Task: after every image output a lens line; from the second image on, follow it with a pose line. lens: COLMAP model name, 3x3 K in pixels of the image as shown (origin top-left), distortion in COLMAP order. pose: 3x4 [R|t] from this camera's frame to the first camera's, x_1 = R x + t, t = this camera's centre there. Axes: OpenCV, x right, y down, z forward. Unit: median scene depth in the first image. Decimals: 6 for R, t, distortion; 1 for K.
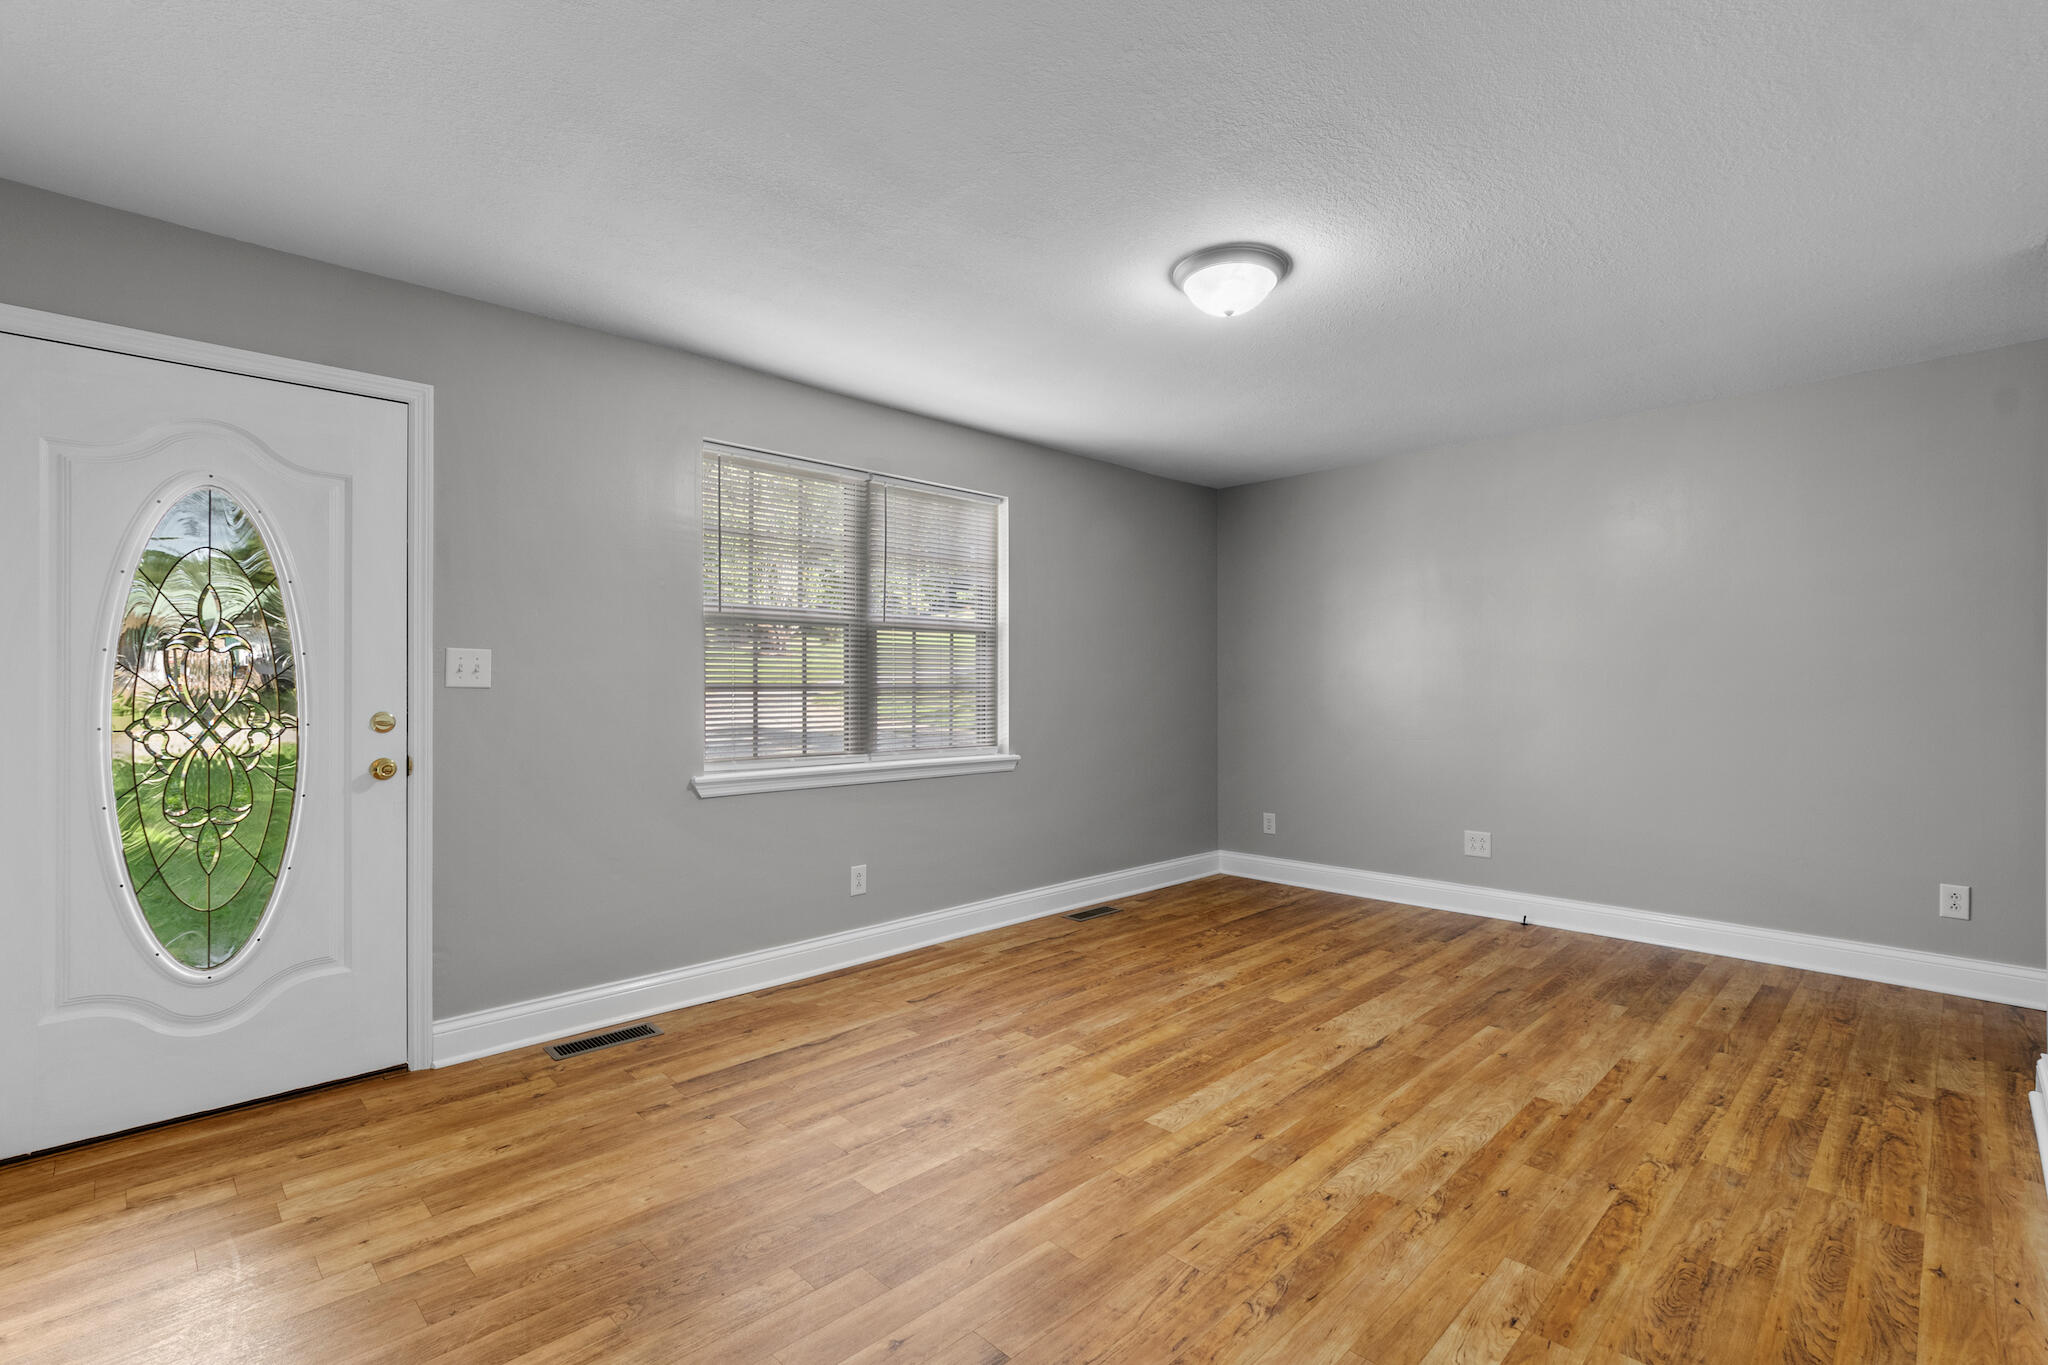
lens RADIAL K [[932.1, 0, 1036.7], [0, 932.1, 680.1], [0, 0, 1]] dist [0.002394, -0.001240]
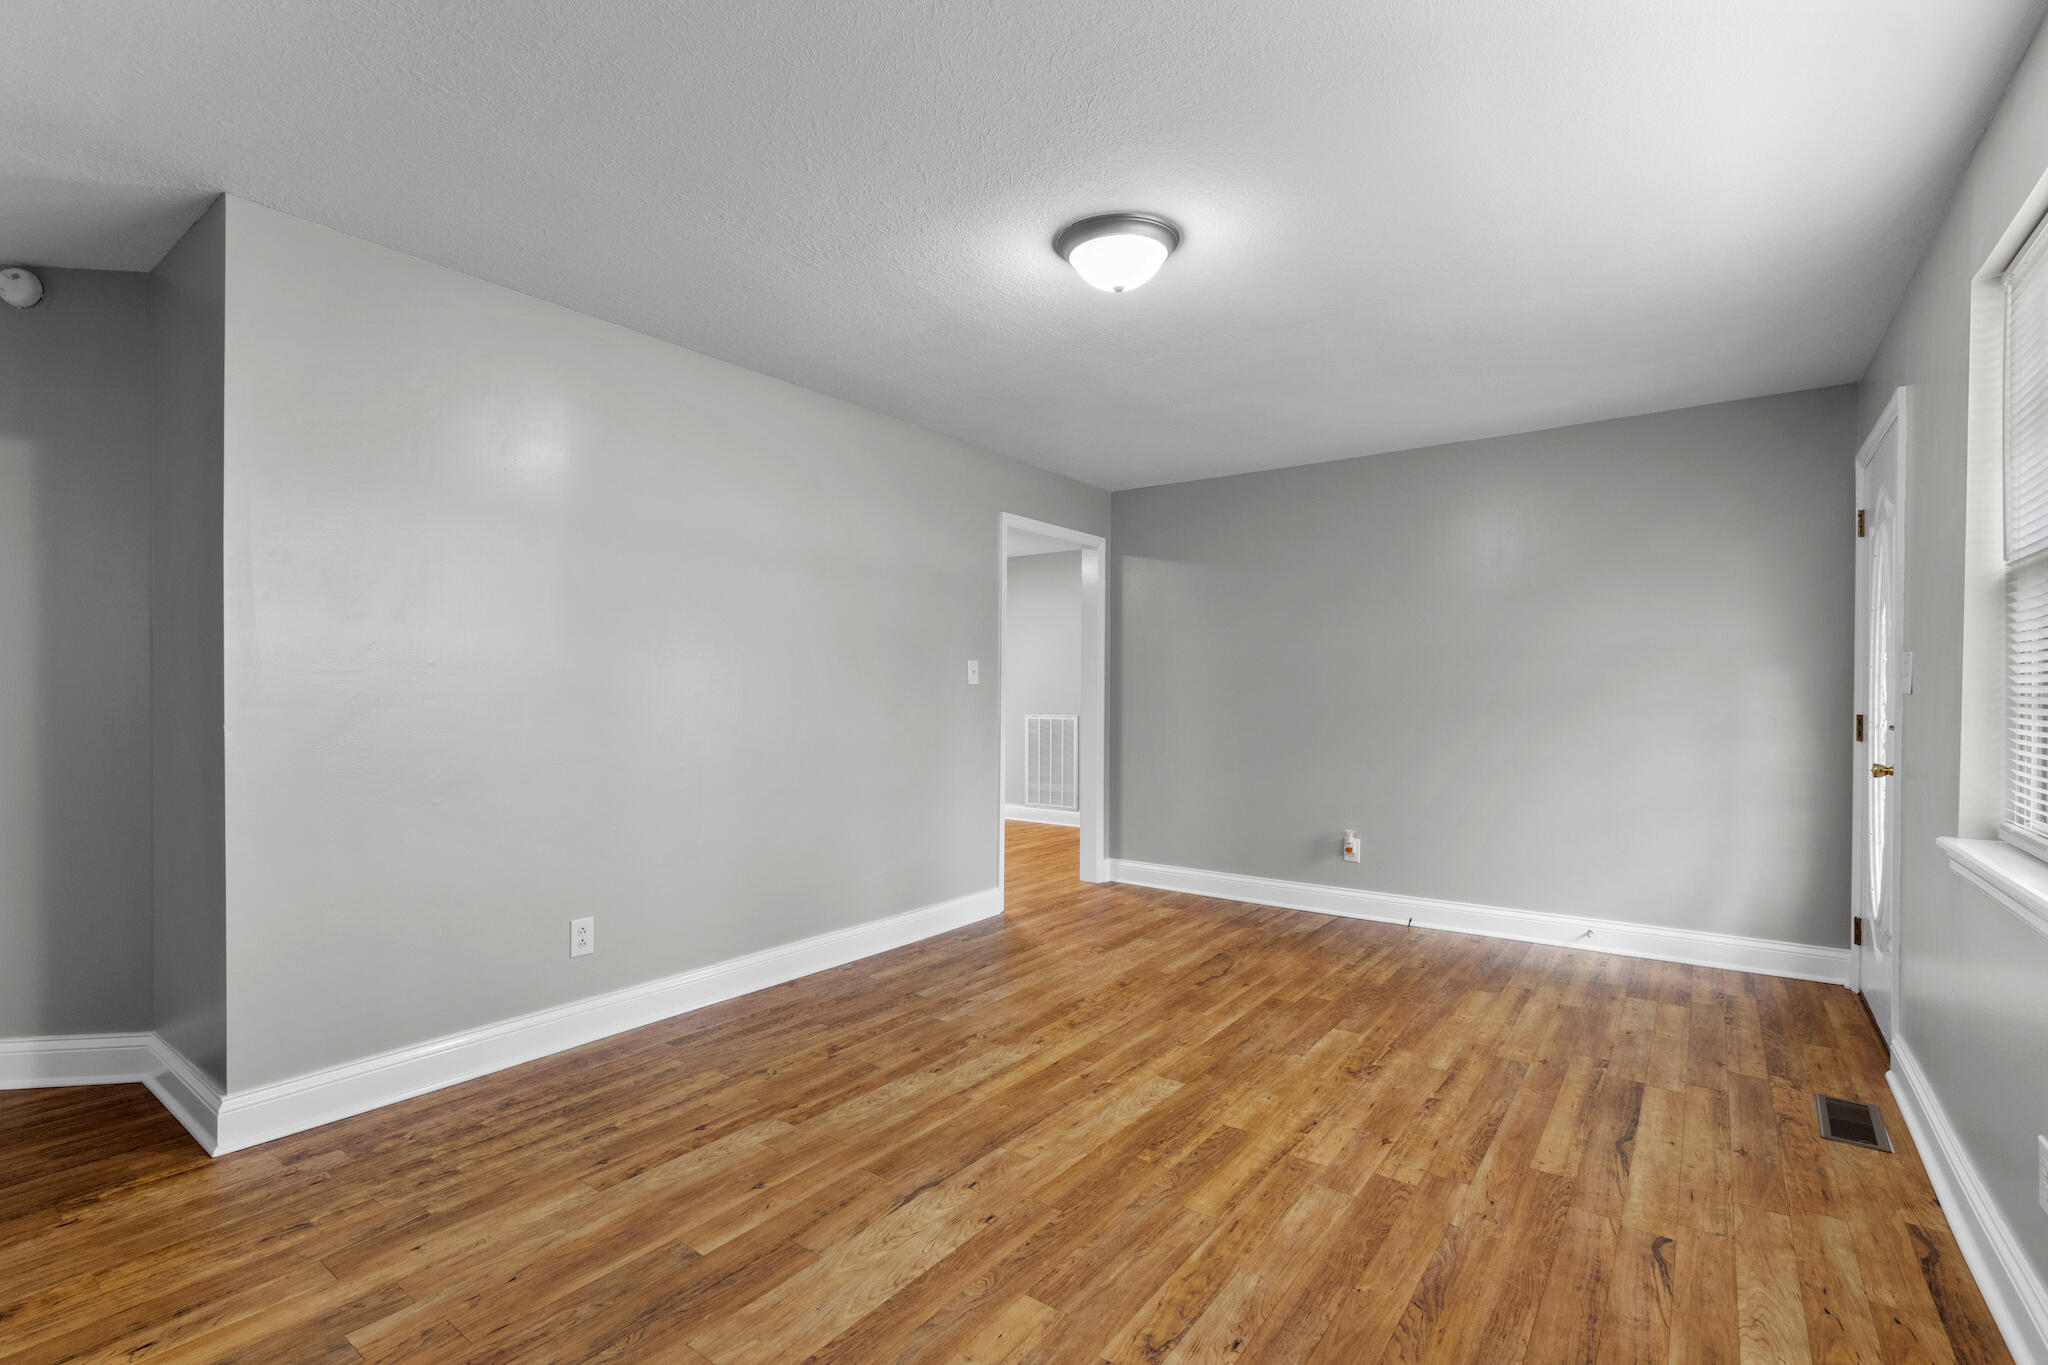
lens RADIAL K [[932.1, 0, 1027.7], [0, 932.1, 691.9], [0, 0, 1]] dist [0.002394, -0.001240]
pose [[-0.988247, -0.005748, -0.152755, 0.411365], [-0.005086, 0.999976, -0.004721, 0.011622], [0.152778, -0.003889, -0.988253, 1.800881]]
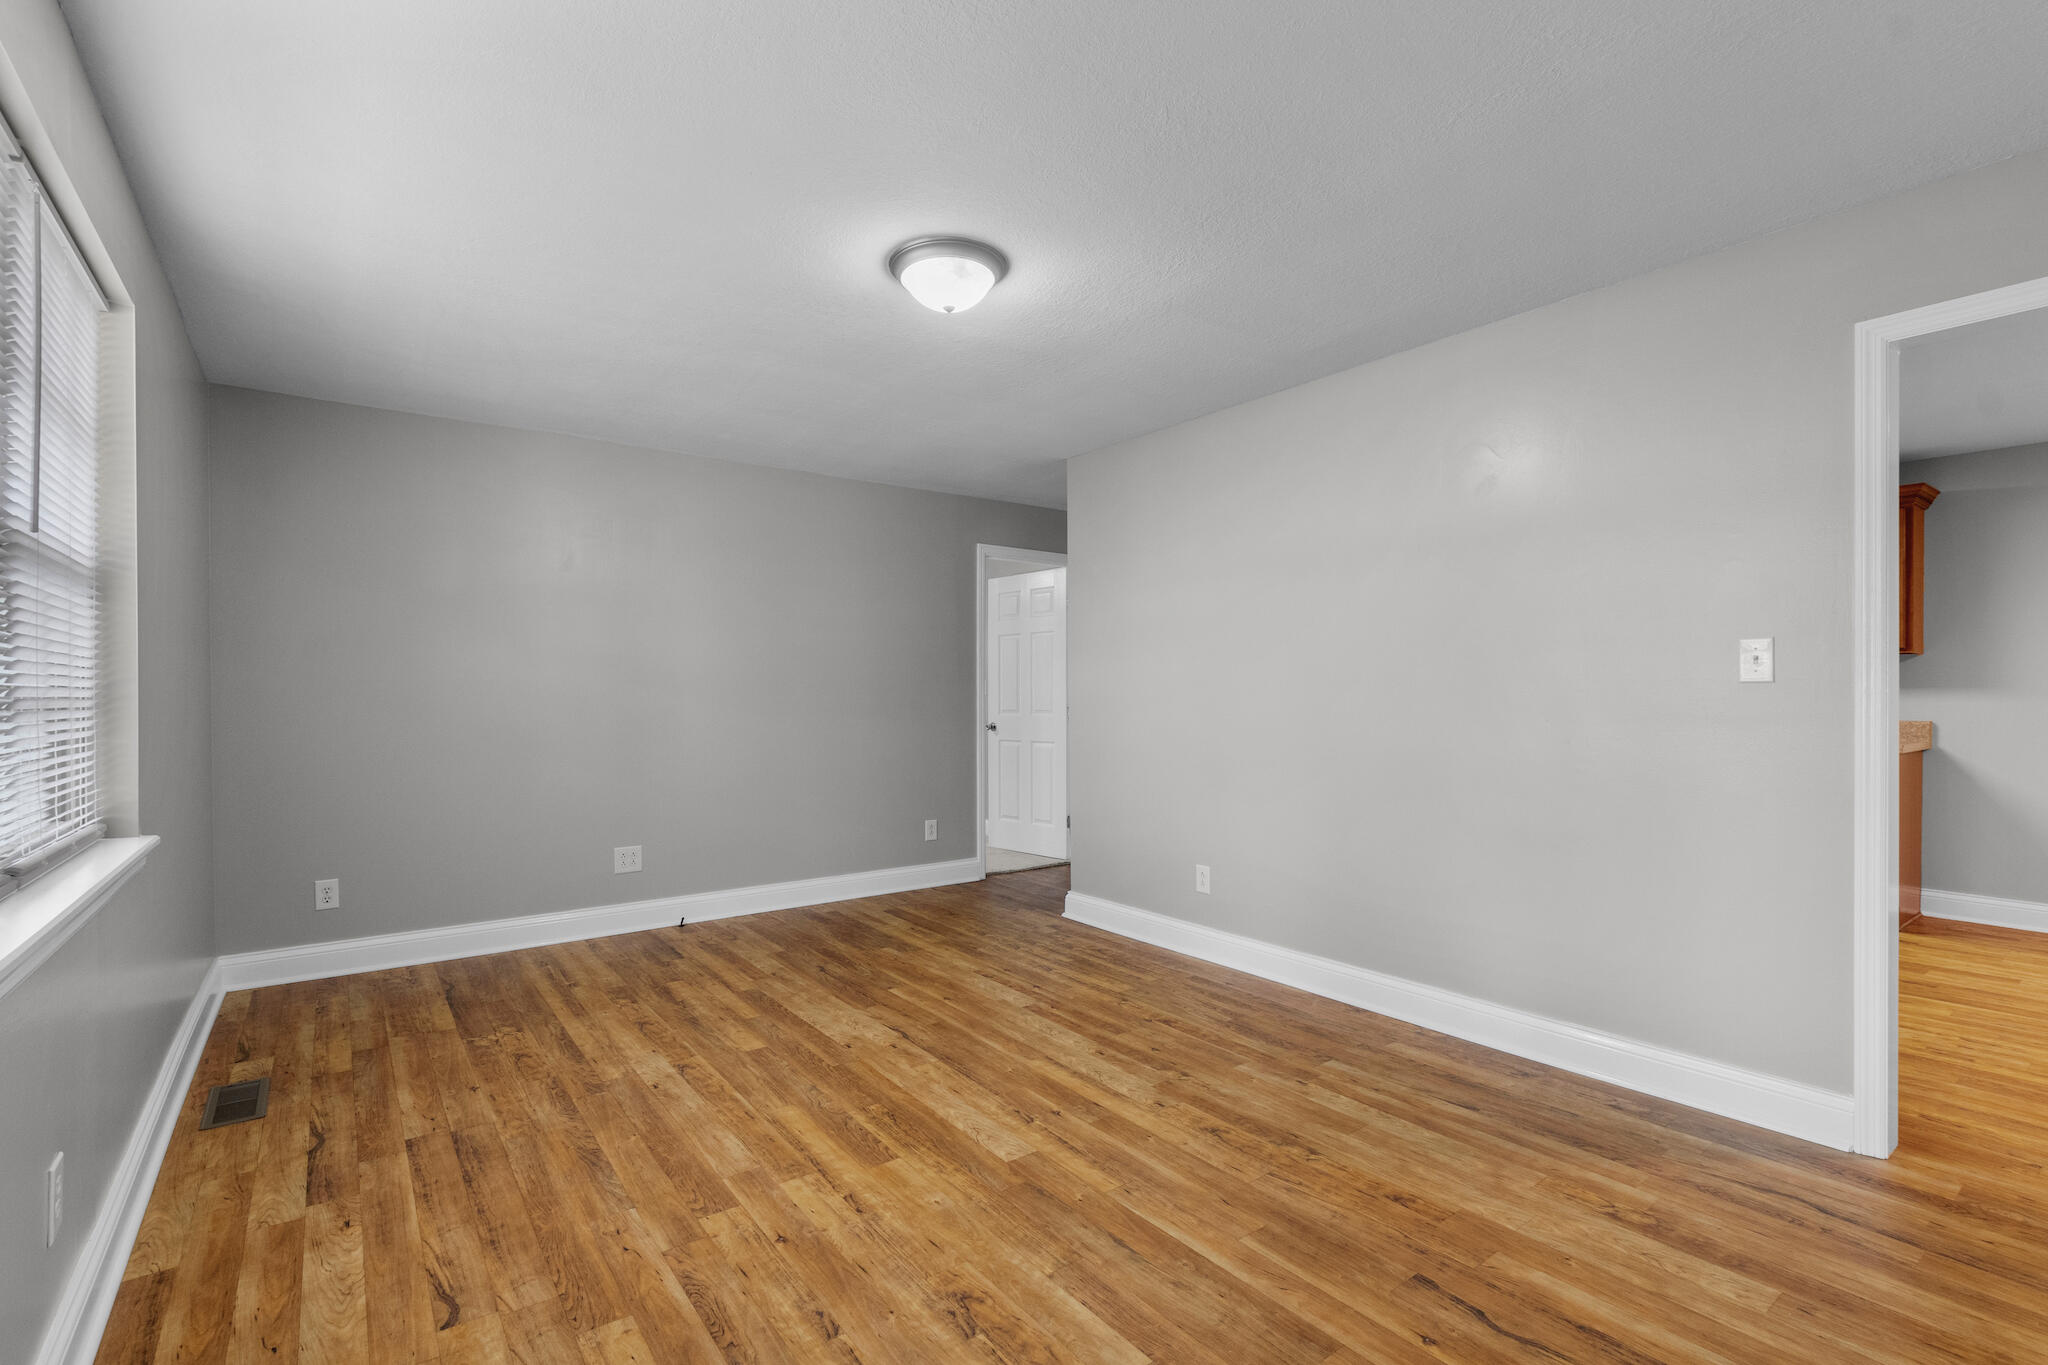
lens RADIAL K [[932.1, 0, 1025.9], [0, 932.1, 685.3], [0, 0, 1]] dist [0.002394, -0.001240]
pose [[0.141676, 0.008584, 0.989876, -0.703400], [-0.003389, 0.999961, -0.008186, 0.003797], [-0.989907, -0.002195, 0.141699, 0.740800]]
